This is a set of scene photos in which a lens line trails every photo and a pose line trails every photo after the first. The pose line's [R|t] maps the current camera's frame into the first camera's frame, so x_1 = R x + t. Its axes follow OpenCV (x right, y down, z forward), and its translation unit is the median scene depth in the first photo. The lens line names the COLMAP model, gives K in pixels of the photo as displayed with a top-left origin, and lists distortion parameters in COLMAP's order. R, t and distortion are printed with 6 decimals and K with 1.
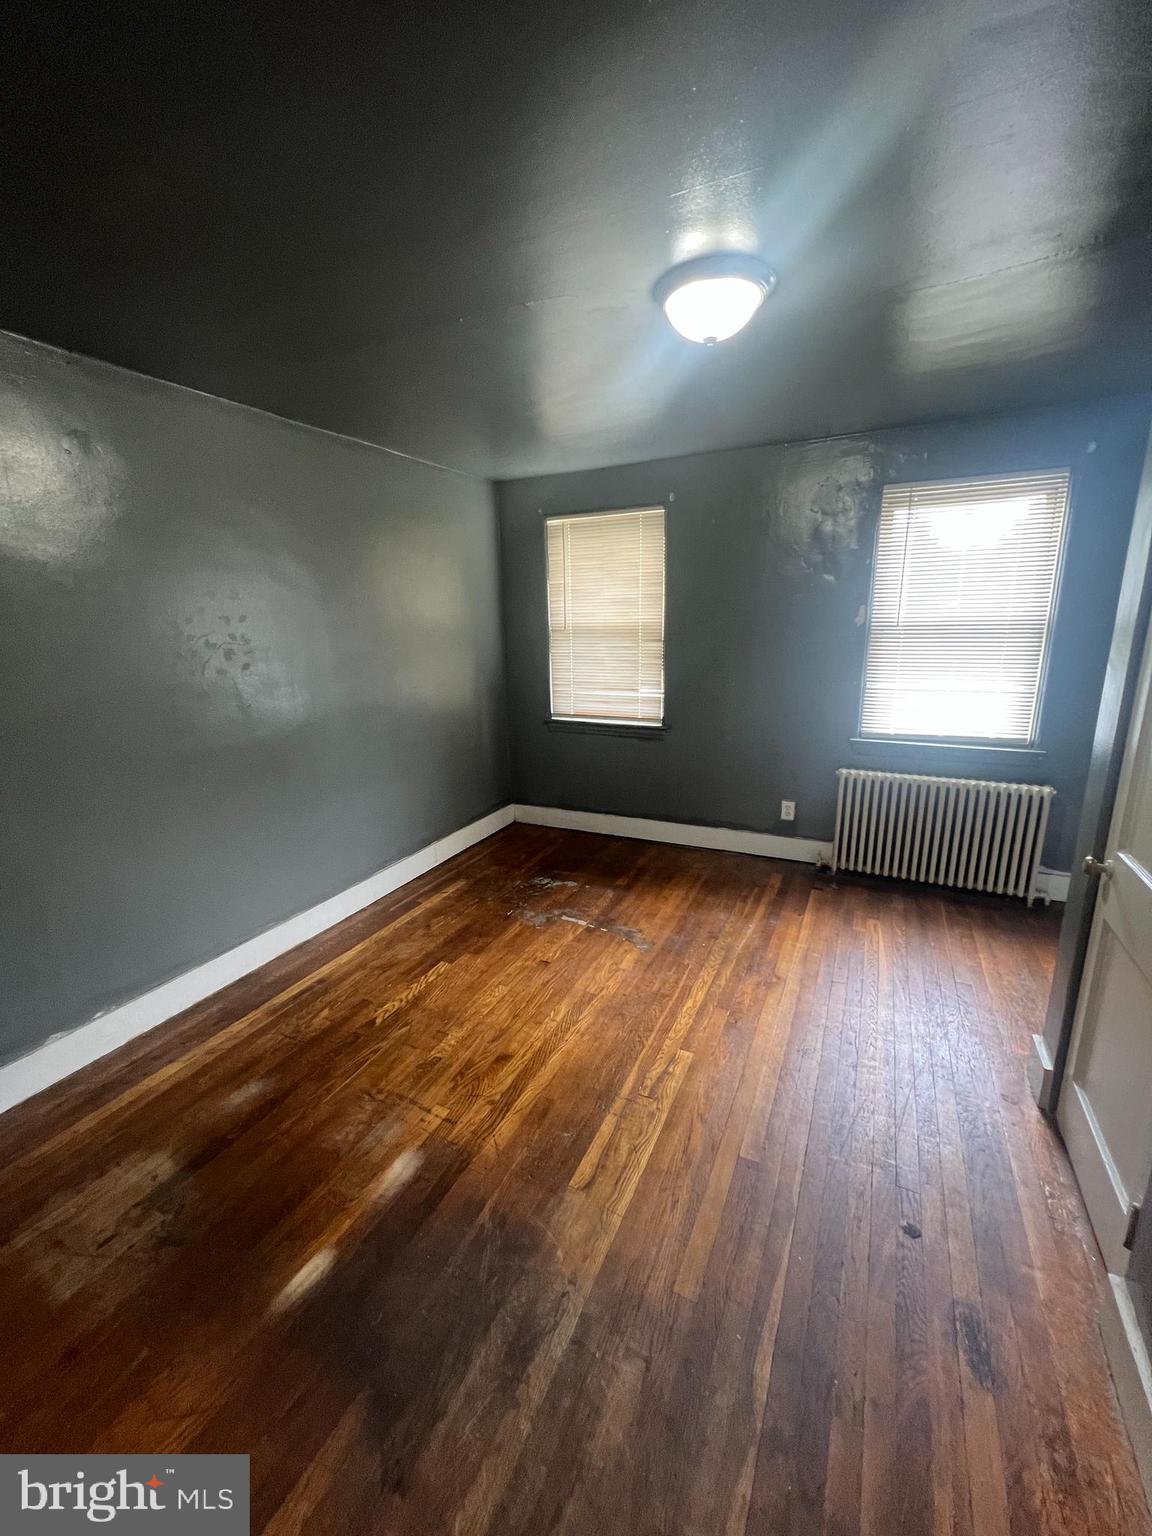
lens RADIAL K [[618.0, 0, 576.0], [0, 618.0, 768.0], [0, 0, 1]] dist [-0.017065, 0.004503]
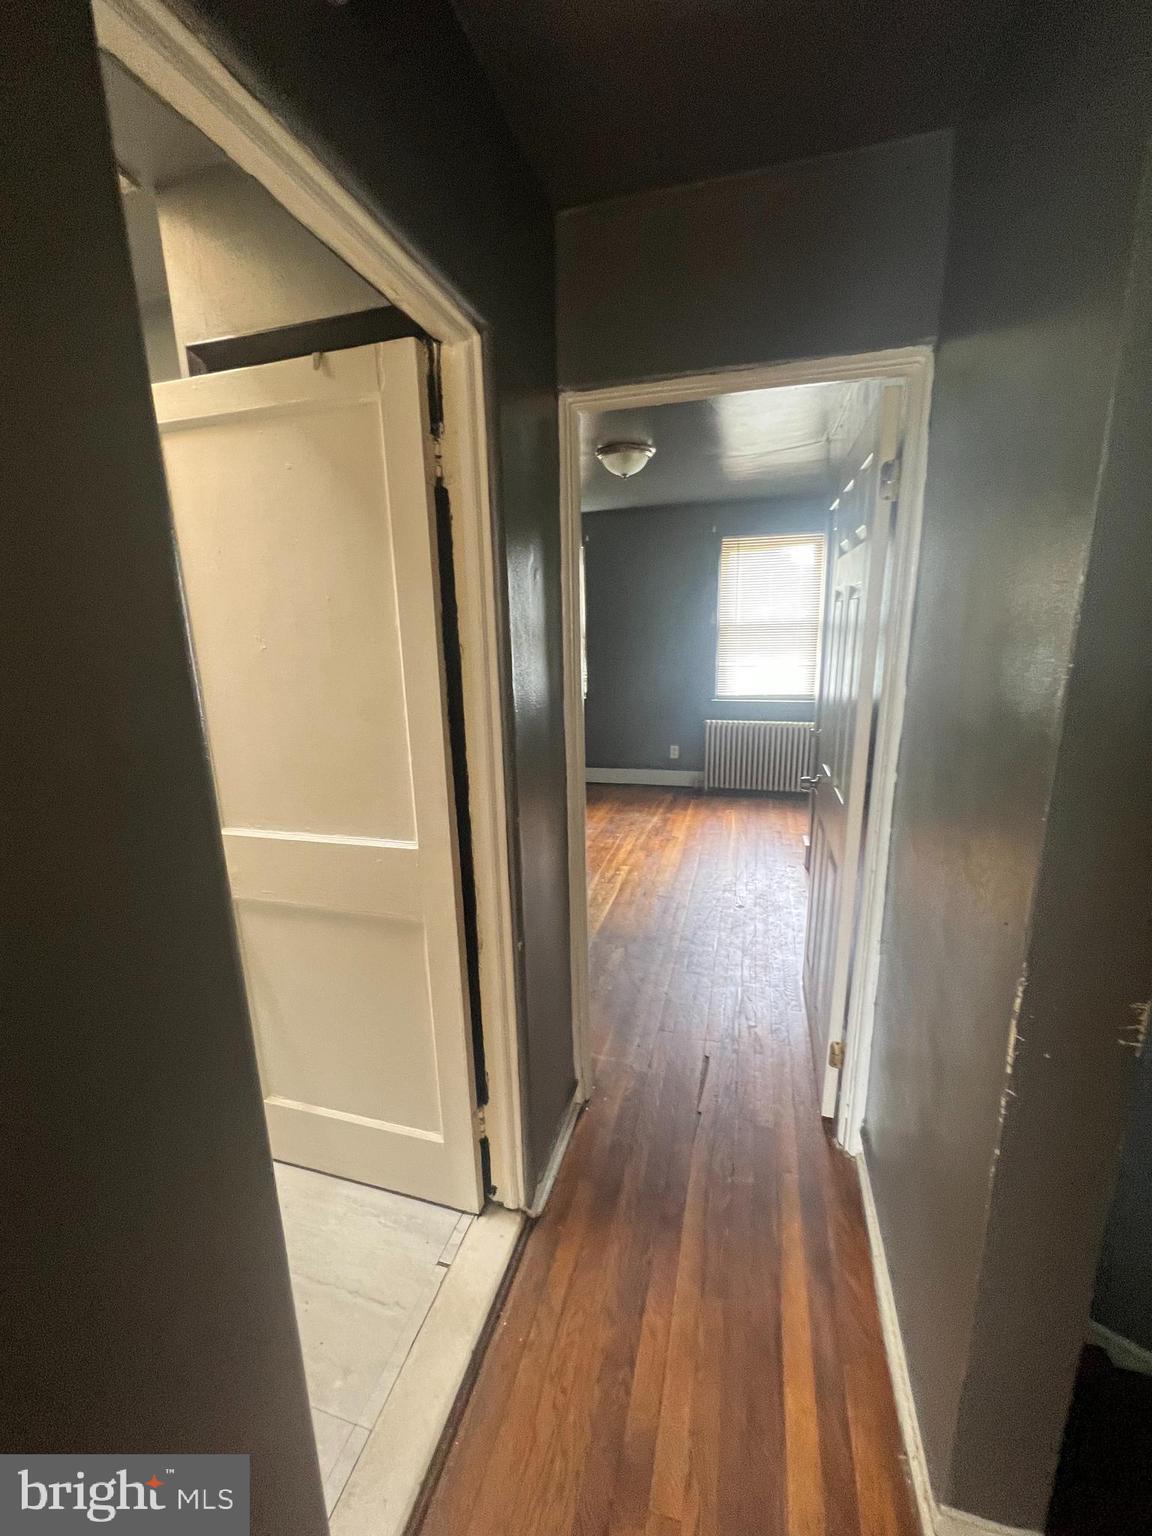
lens RADIAL K [[618.0, 0, 576.0], [0, 618.0, 768.0], [0, 0, 1]] dist [-0.017065, 0.004503]
pose [[0.983657, -0.041323, 0.175244, -0.184891], [0.044054, 0.998960, -0.011719, 0.144254], [-0.174578, 0.019248, 0.984455, -0.514100]]
